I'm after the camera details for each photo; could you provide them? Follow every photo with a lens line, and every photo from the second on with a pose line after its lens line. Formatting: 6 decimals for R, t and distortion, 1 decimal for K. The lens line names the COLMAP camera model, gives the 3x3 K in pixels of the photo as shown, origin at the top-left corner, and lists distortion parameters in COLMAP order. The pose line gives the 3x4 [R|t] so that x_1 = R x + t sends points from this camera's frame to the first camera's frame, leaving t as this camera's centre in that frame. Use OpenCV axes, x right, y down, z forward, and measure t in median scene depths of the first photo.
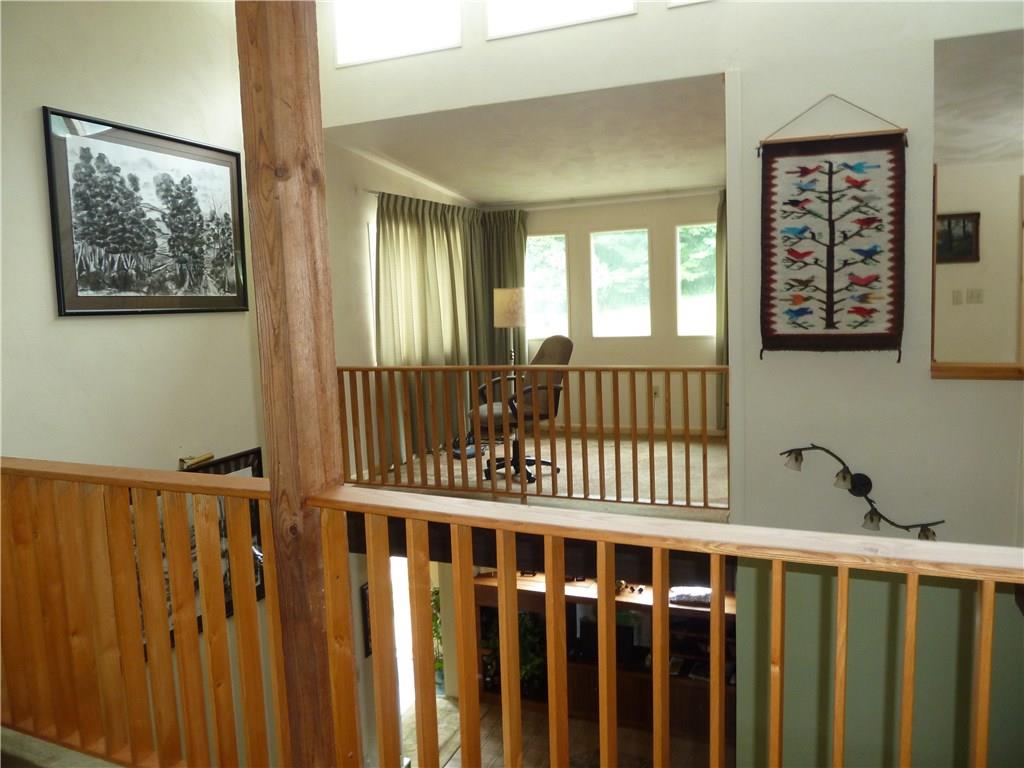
lens RADIAL K [[770.3, 0, 509.8], [0, 770.3, 386.6], [0, 0, 1]] dist [-0.024459, -0.002941]
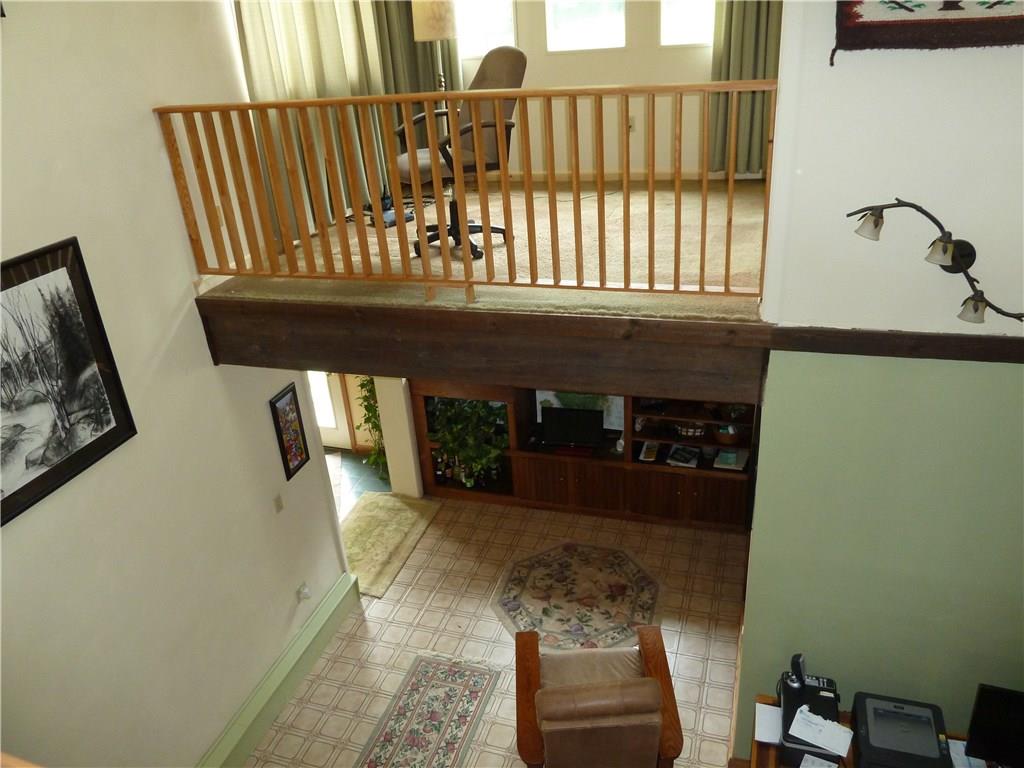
lens RADIAL K [[770.3, 0, 514.7], [0, 770.3, 381.8], [0, 0, 1]] dist [-0.024459, -0.002941]
pose [[0.995476, -0.064192, 0.070042, 0.004716], [0.038173, 0.945338, 0.323850, -0.002644], [-0.087002, -0.319711, 0.943512, 0.316965]]
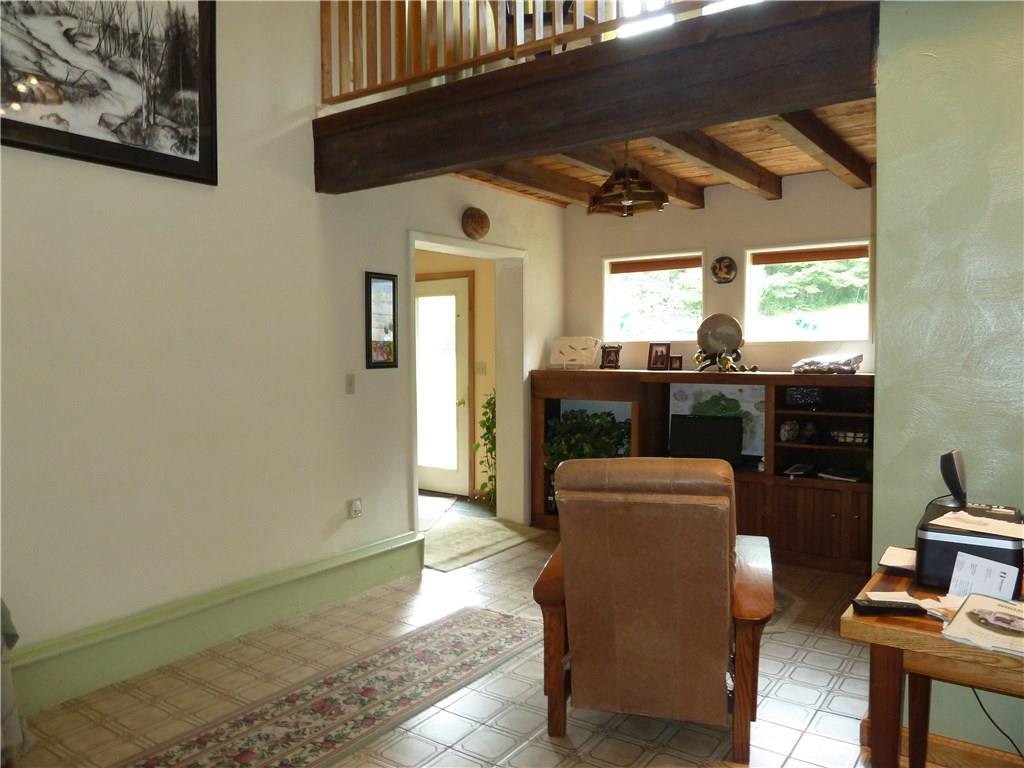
lens RADIAL K [[770.3, 0, 512.1], [0, 770.3, 376.3], [0, 0, 1]] dist [-0.024459, -0.002941]
pose [[0.979465, 0.042120, -0.197164, 0.137480], [-0.056473, 0.996103, -0.067747, 0.525150], [0.193543, 0.077490, 0.978027, 0.370346]]
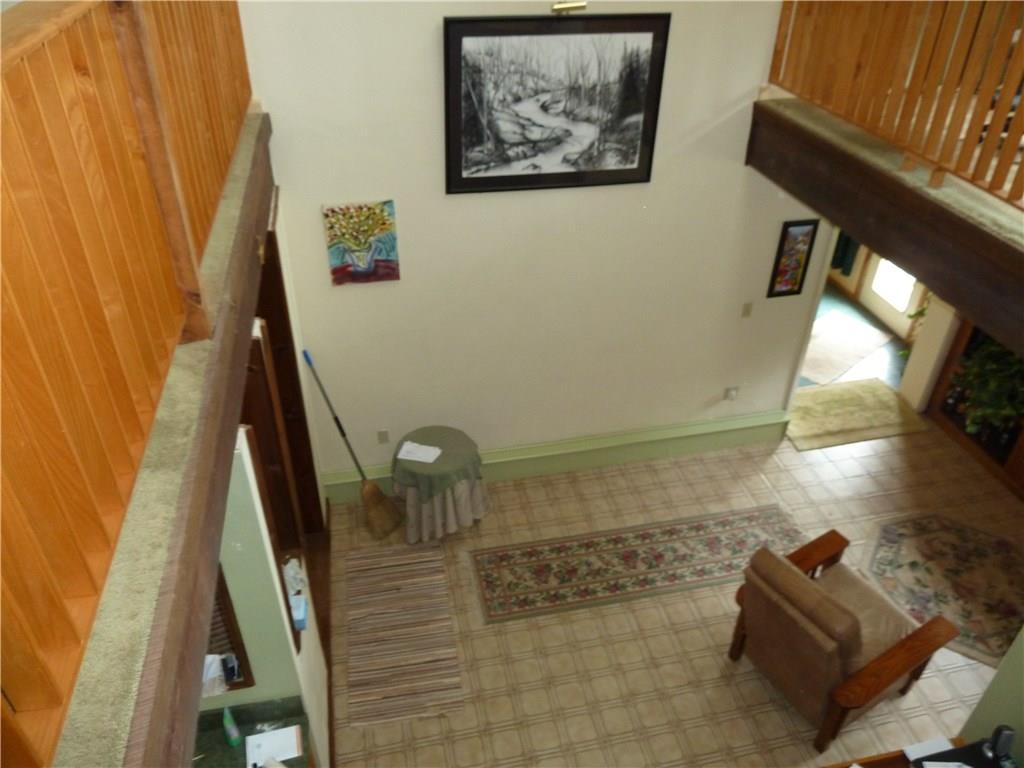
lens RADIAL K [[770.3, 0, 510.5], [0, 770.3, 377.5], [0, 0, 1]] dist [-0.024459, -0.002941]
pose [[0.584874, 0.499383, -0.639171, 0.342419], [-0.134525, 0.836814, 0.530703, -0.010833], [0.799891, -0.224409, 0.556610, 0.304465]]
